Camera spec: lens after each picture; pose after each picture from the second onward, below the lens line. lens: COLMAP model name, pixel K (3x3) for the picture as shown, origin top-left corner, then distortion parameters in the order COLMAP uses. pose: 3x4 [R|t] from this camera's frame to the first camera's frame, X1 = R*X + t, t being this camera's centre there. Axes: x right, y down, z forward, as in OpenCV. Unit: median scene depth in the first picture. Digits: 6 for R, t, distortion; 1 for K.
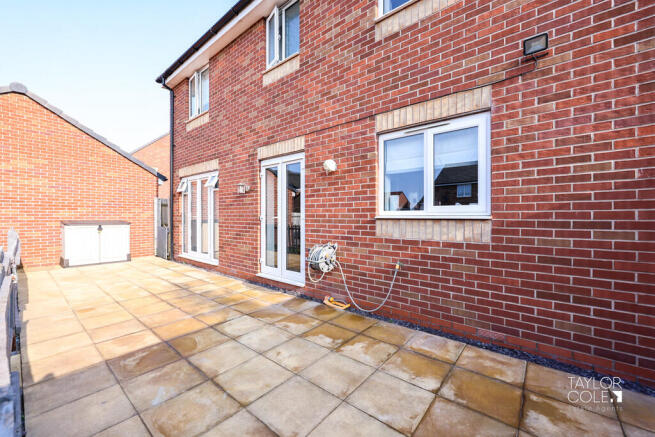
lens RADIAL K [[263.6, 0, 321.9], [0, 263.6, 216.1], [0, 0, 1]] dist [0.000712, 0.000144]
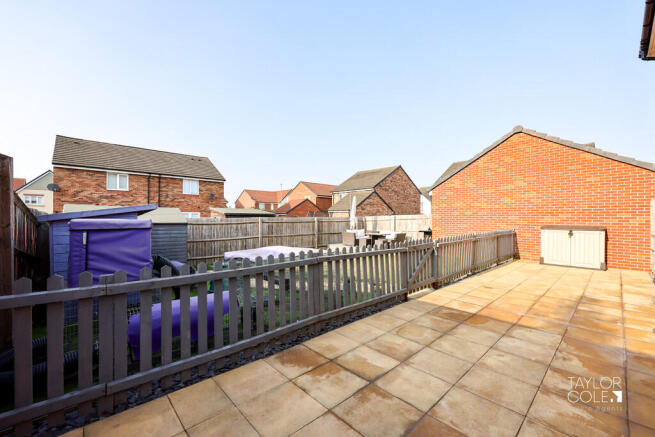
lens RADIAL K [[263.6, 0, 324.6], [0, 263.6, 220.6], [0, 0, 1]] dist [0.000712, 0.000144]
pose [[-0.118042, 0.010801, -0.992950, 0.762041], [-0.005585, 0.999918, 0.011541, -0.026757], [0.992993, 0.006908, -0.117972, 0.324158]]
